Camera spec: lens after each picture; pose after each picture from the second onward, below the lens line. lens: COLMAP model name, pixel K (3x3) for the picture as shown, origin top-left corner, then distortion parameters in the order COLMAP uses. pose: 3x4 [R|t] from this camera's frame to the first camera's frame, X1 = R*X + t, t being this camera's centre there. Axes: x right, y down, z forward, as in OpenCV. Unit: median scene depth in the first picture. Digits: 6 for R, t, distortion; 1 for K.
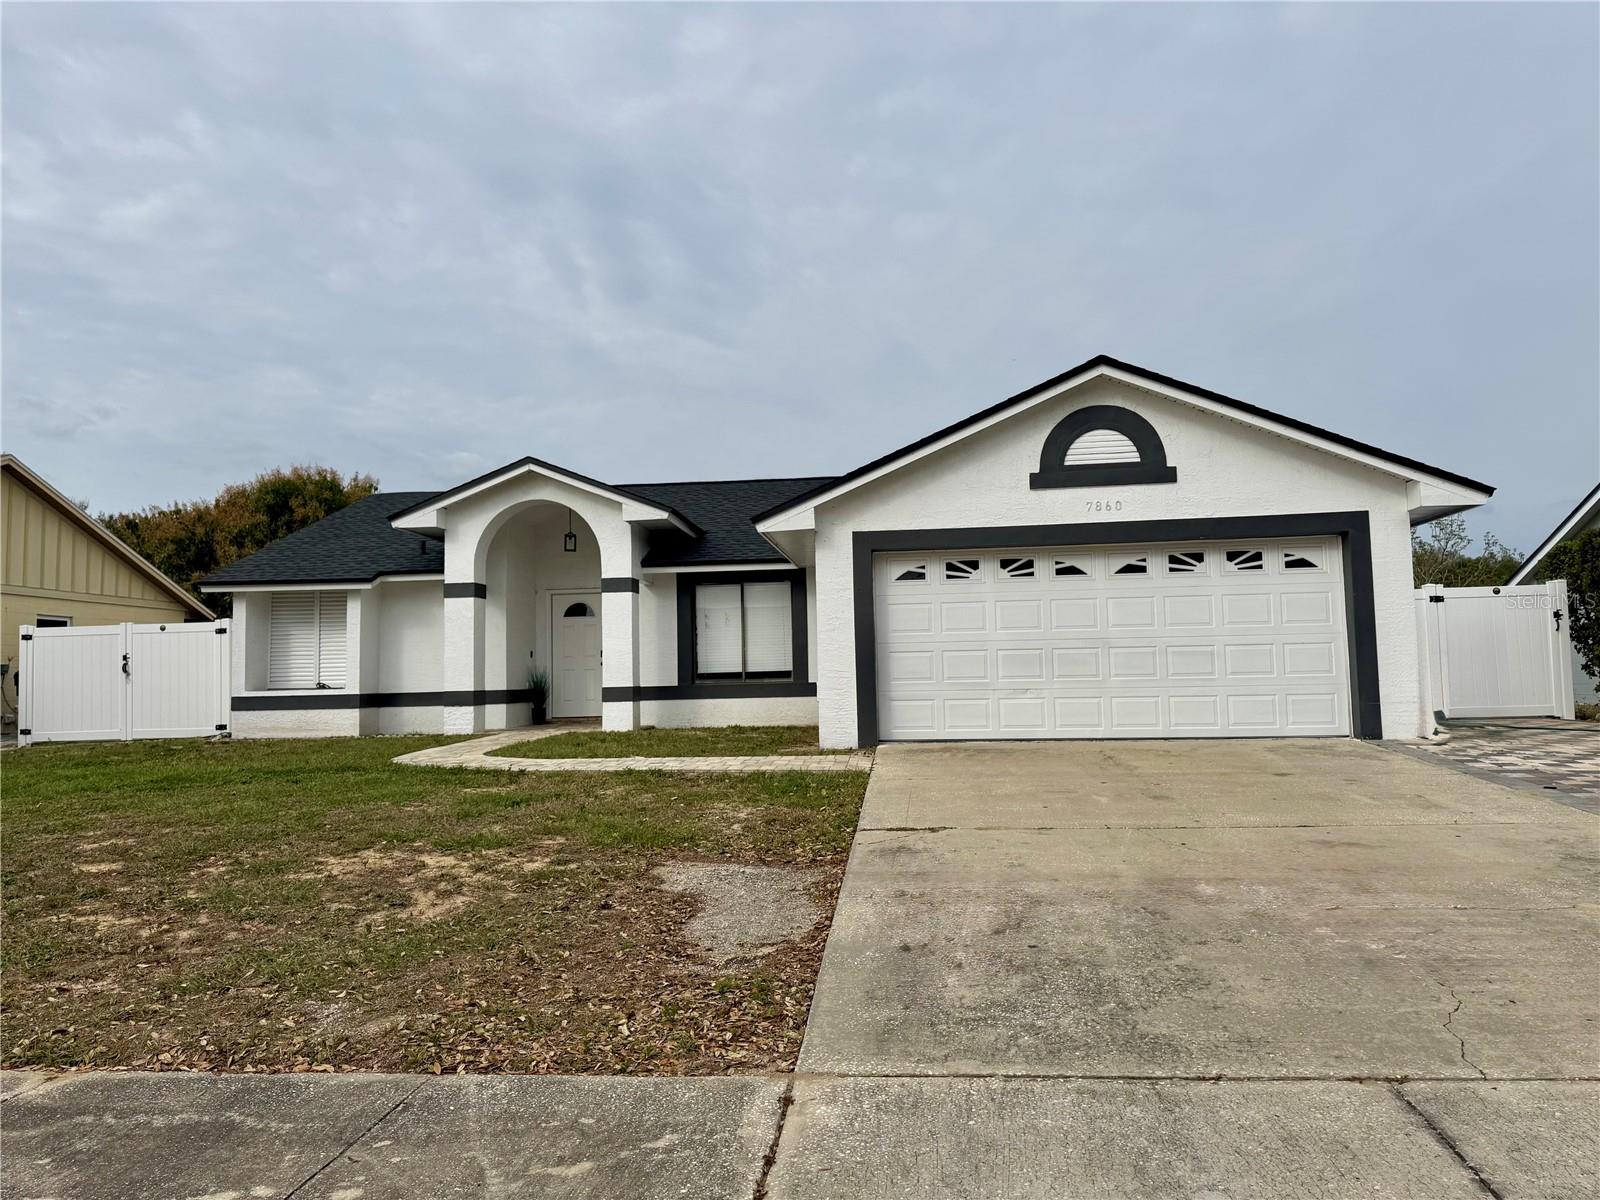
lens RADIAL K [[1127.9, 0, 788.0], [0, 1127.9, 598.3], [0, 0, 1]] dist [0.053630, -0.025035]
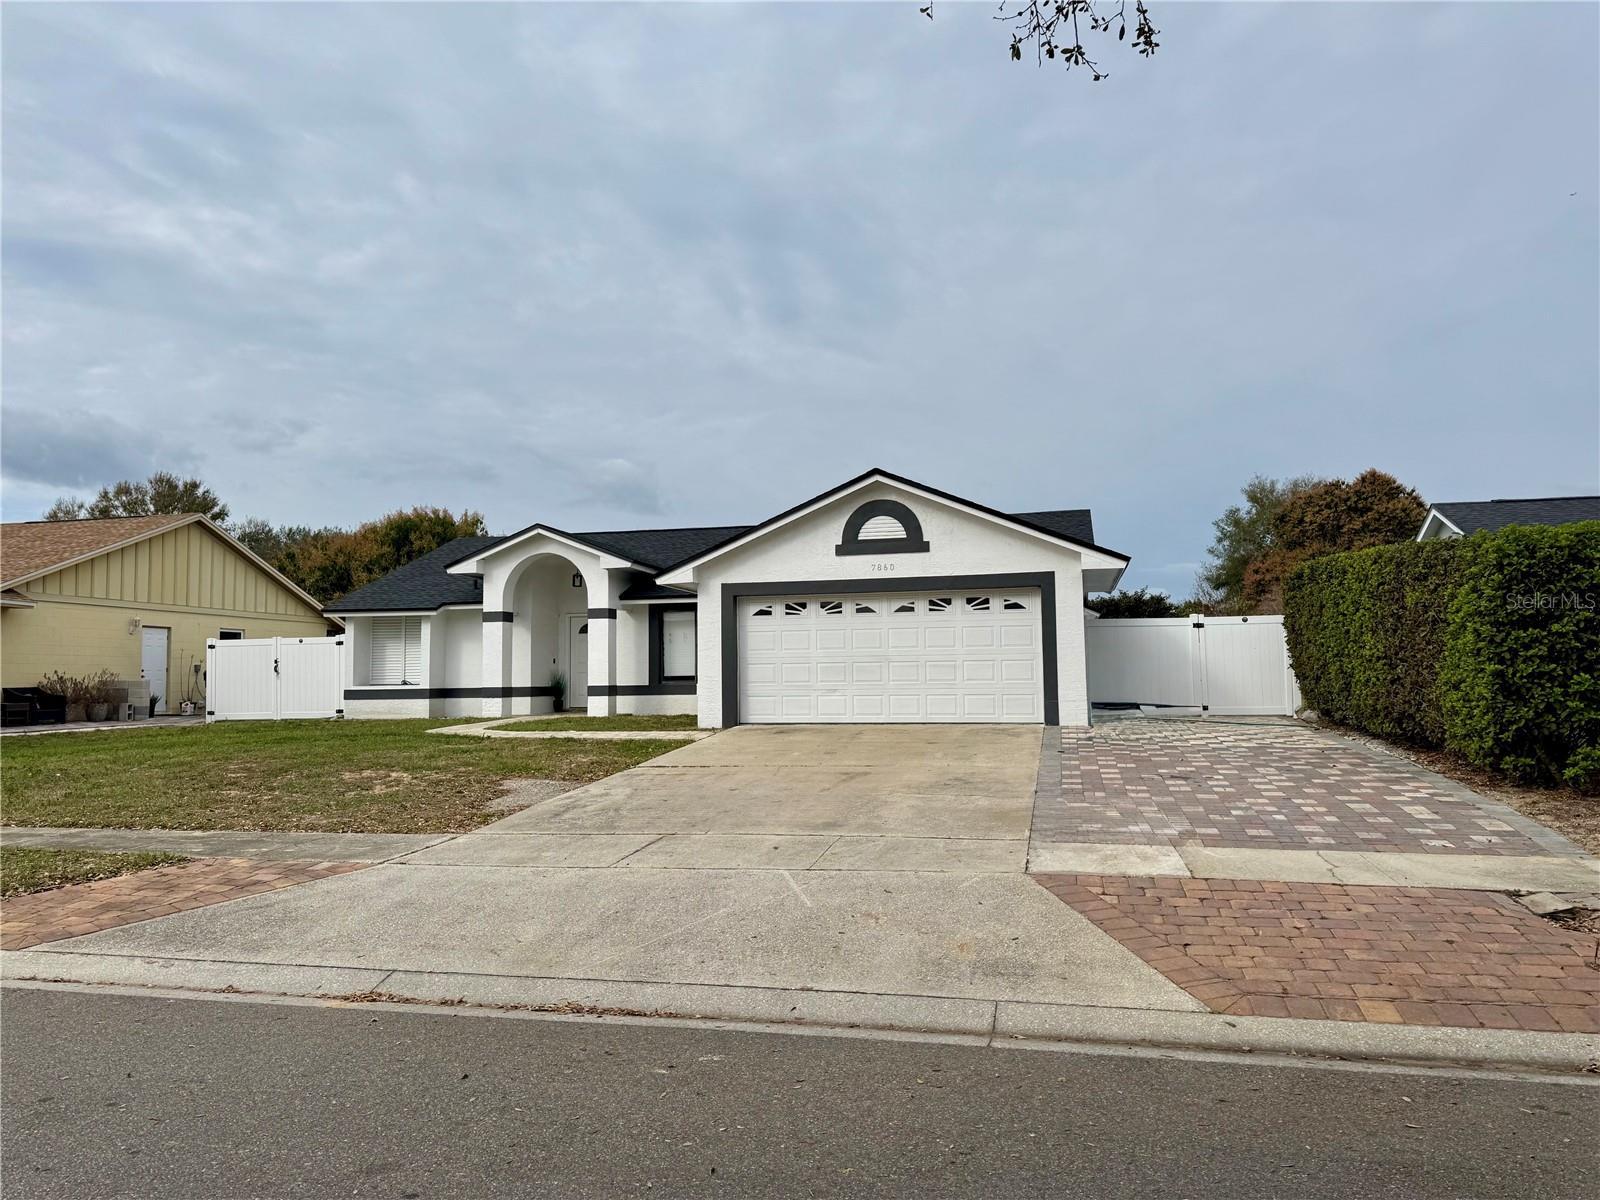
lens RADIAL K [[1127.9, 0, 809.5], [0, 1127.9, 602.8], [0, 0, 1]] dist [0.053630, -0.025035]
pose [[0.993868, 0.001461, -0.110564, 0.269030], [-0.000980, 0.999990, 0.004407, -0.031893], [0.110569, -0.004272, 0.993859, -0.379101]]
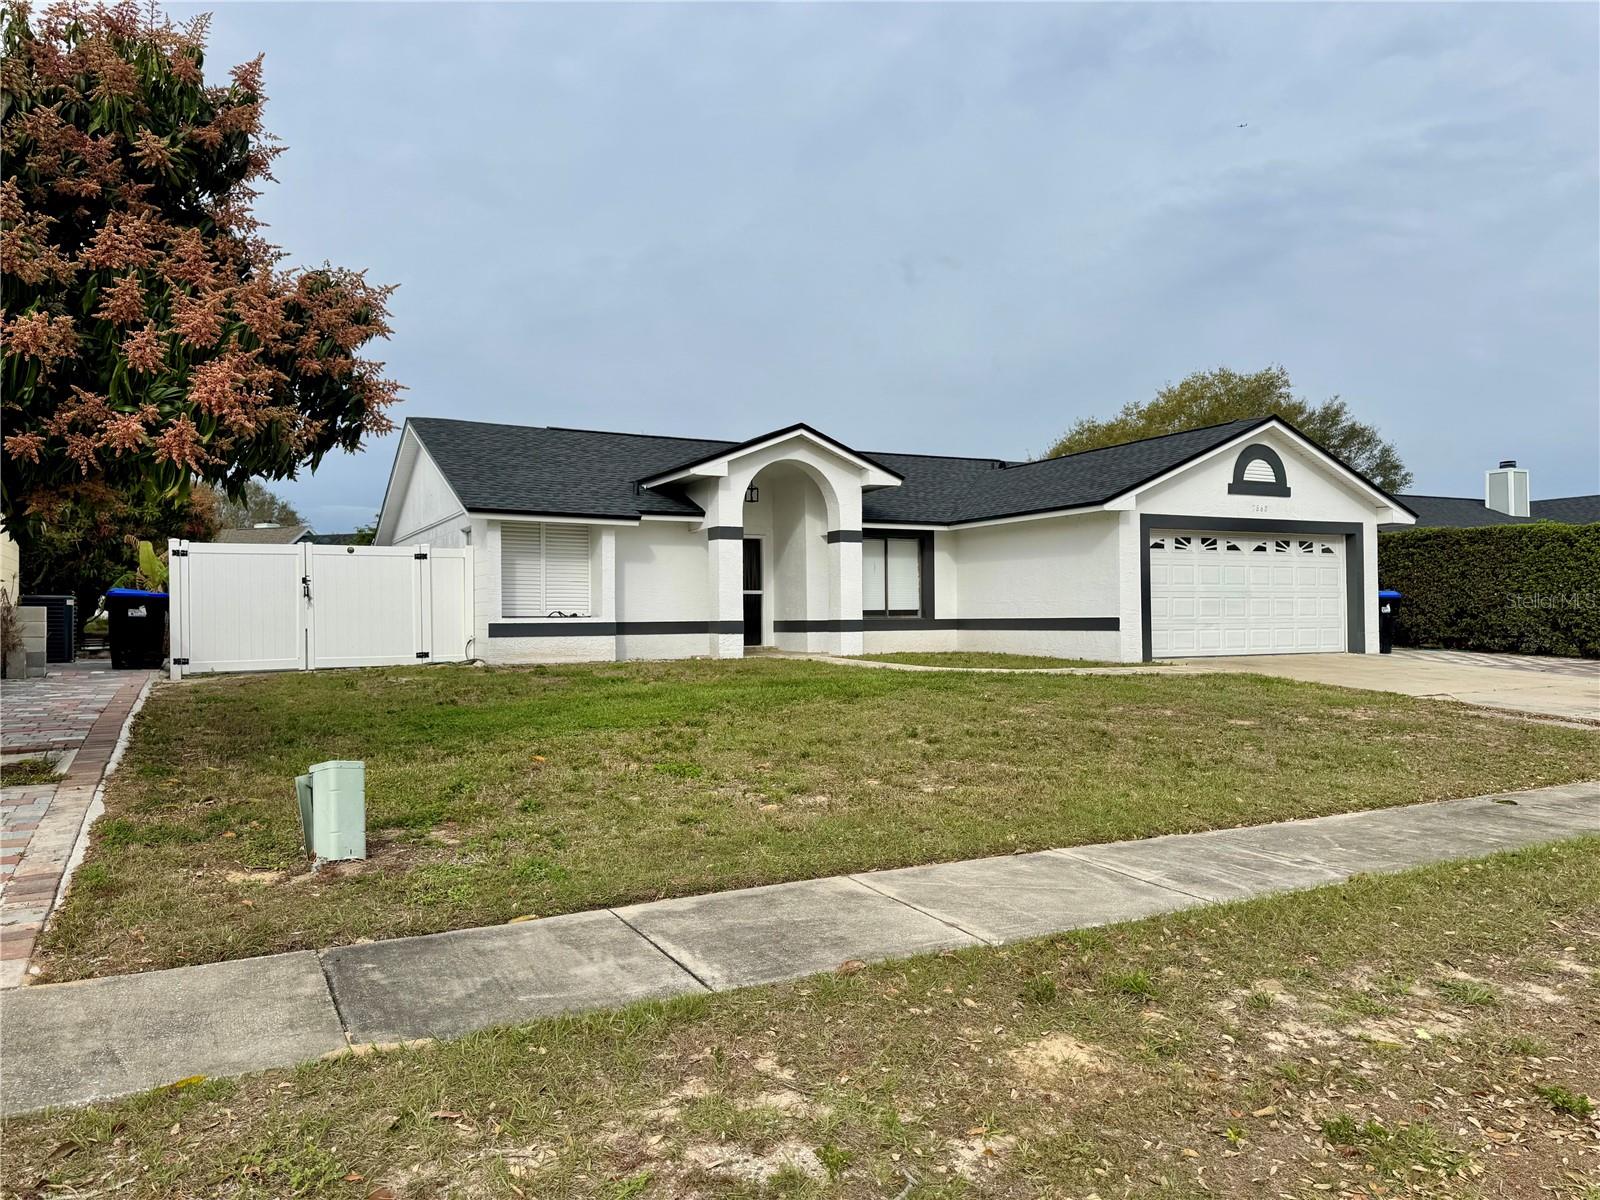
lens RADIAL K [[1127.9, 0, 783.4], [0, 1127.9, 601.0], [0, 0, 1]] dist [0.053630, -0.025035]
pose [[0.831454, 0.024763, 0.555042, -0.896144], [-0.049016, 0.998380, 0.028883, 0.026844], [-0.553427, -0.051220, 0.831321, 0.028976]]
